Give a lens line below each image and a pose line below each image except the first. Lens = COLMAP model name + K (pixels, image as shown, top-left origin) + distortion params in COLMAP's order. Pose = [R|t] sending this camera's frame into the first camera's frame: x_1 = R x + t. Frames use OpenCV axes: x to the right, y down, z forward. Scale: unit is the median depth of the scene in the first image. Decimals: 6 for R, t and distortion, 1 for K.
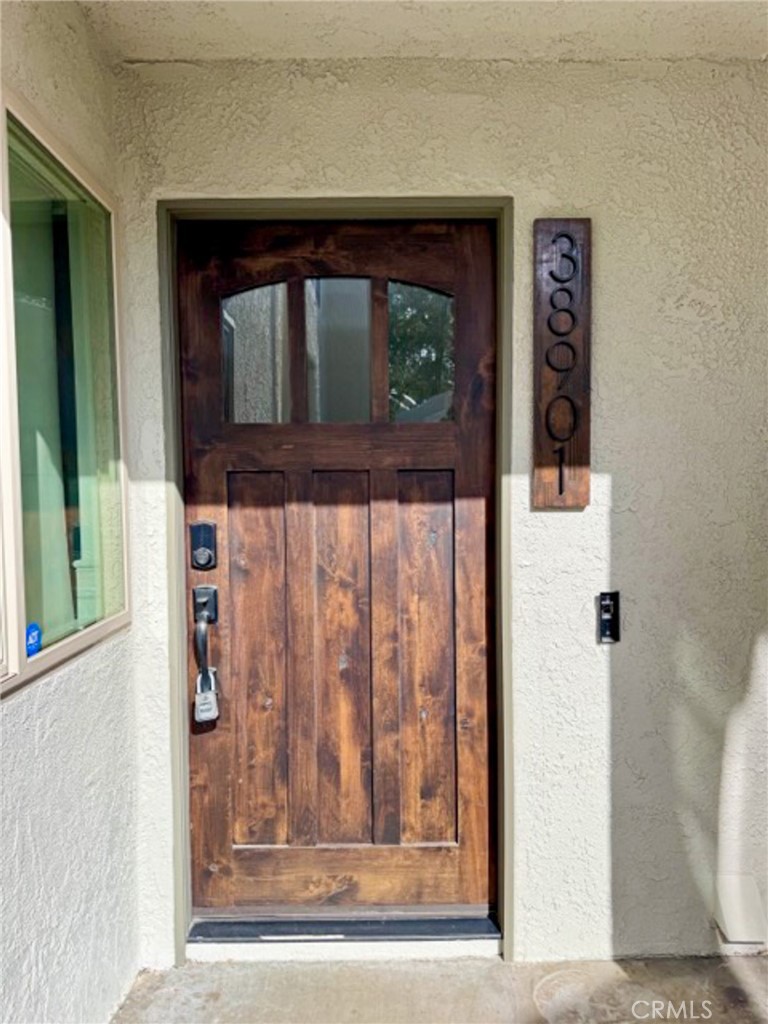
lens RADIAL K [[723.4, 0, 382.1], [0, 723.4, 511.3], [0, 0, 1]] dist [0.004295, -0.005722]
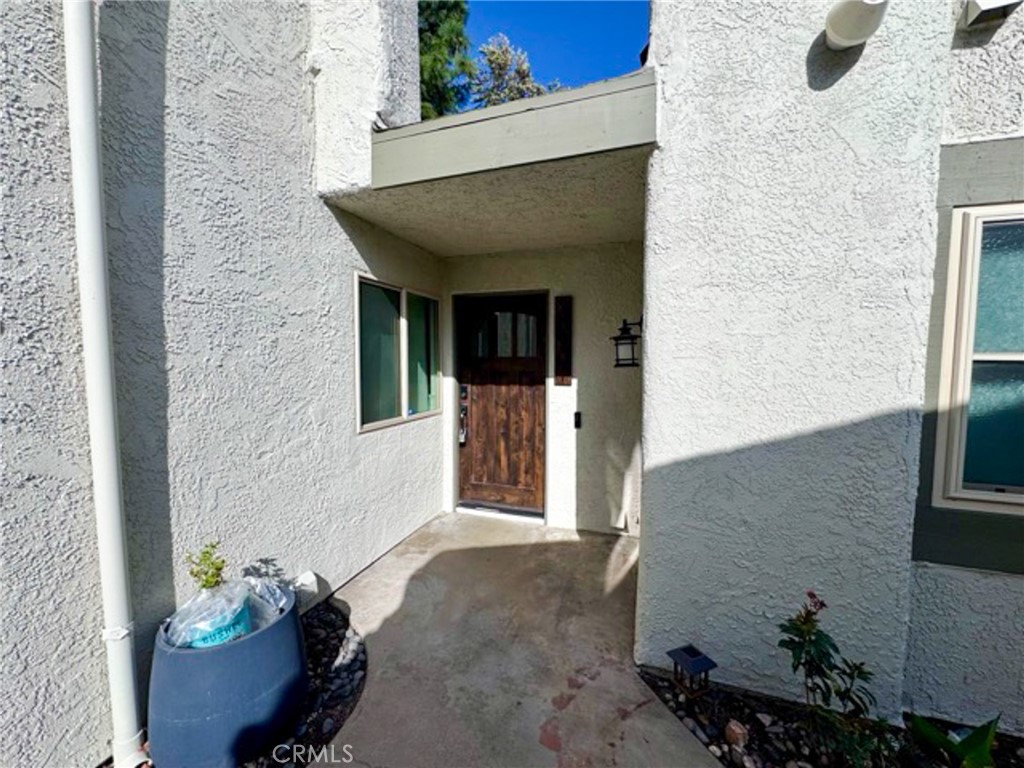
lens RADIAL K [[409.2, 0, 513.3], [0, 409.2, 384.5], [0, 0, 1]] dist [-0.000406, 0.000001]
pose [[0.944092, 0.036750, -0.327628, 0.596724], [-0.030477, 0.999241, 0.024261, -0.043258], [0.328271, -0.012920, 0.944495, -0.740290]]
